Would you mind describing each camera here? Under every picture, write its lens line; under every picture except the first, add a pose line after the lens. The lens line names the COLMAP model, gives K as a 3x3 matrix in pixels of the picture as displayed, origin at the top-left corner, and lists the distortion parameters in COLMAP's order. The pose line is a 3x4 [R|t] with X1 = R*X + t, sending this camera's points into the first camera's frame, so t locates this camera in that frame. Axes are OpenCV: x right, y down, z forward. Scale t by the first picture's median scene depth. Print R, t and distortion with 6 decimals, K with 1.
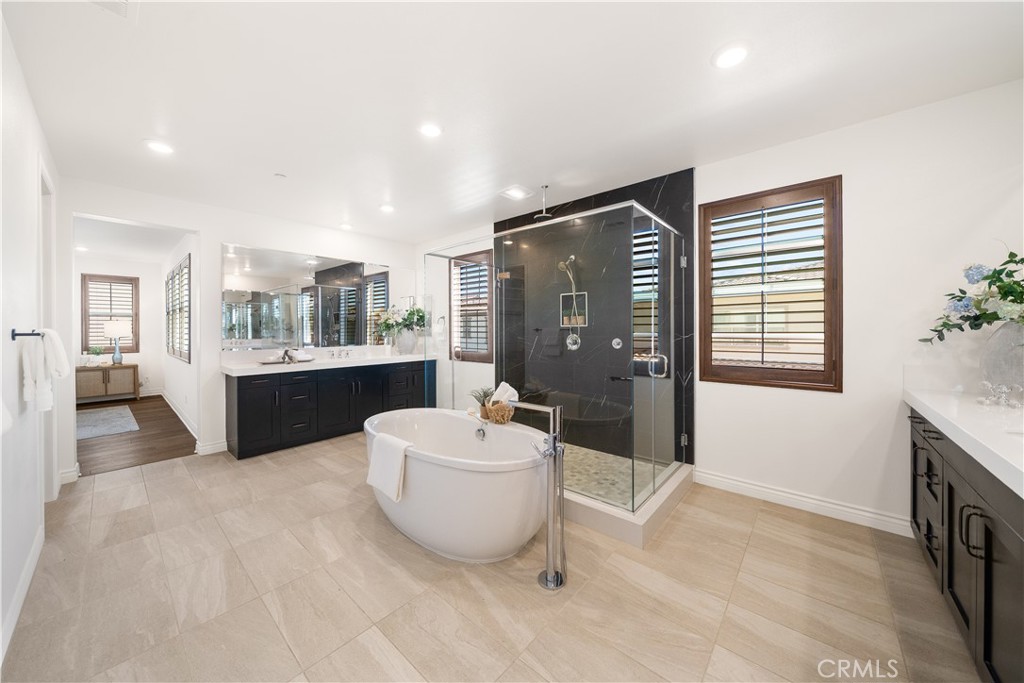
lens RADIAL K [[348.9, 0, 511.5], [0, 348.9, 333.0], [0, 0, 1]] dist [-0.007299, -0.000448]
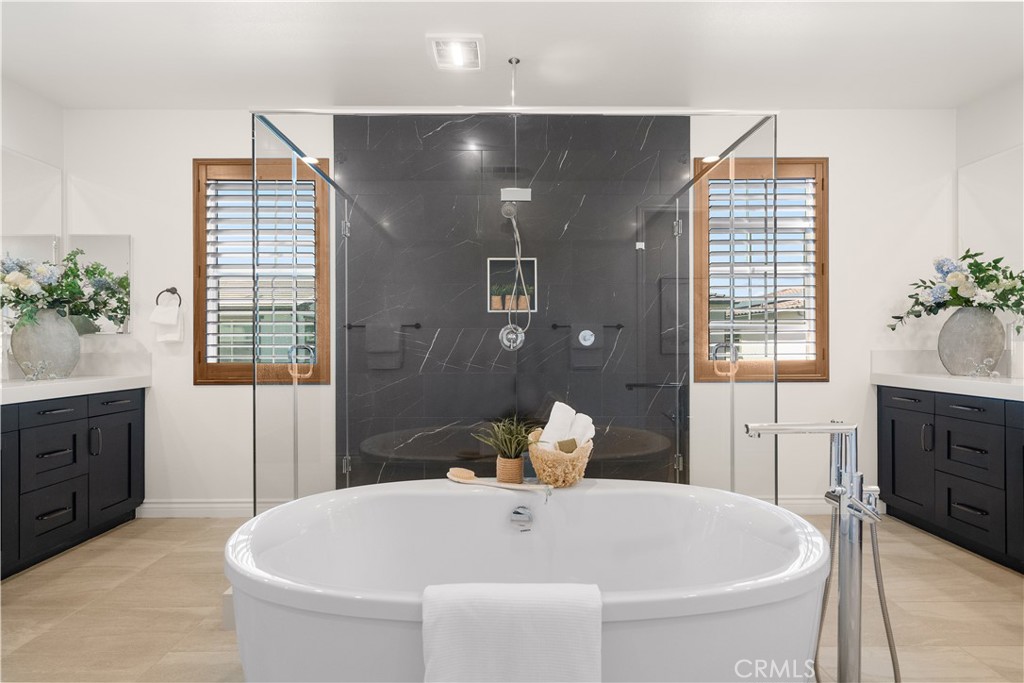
lens RADIAL K [[457.2, 0, 506.3], [0, 457.2, 344.6], [0, 0, 1]] dist [-0.000174, -0.000763]
pose [[0.753459, 0.001140, 0.657493, -0.368360], [0.007799, 0.999913, -0.010672, 0.047959], [-0.657448, 0.013169, 0.753385, 0.407181]]
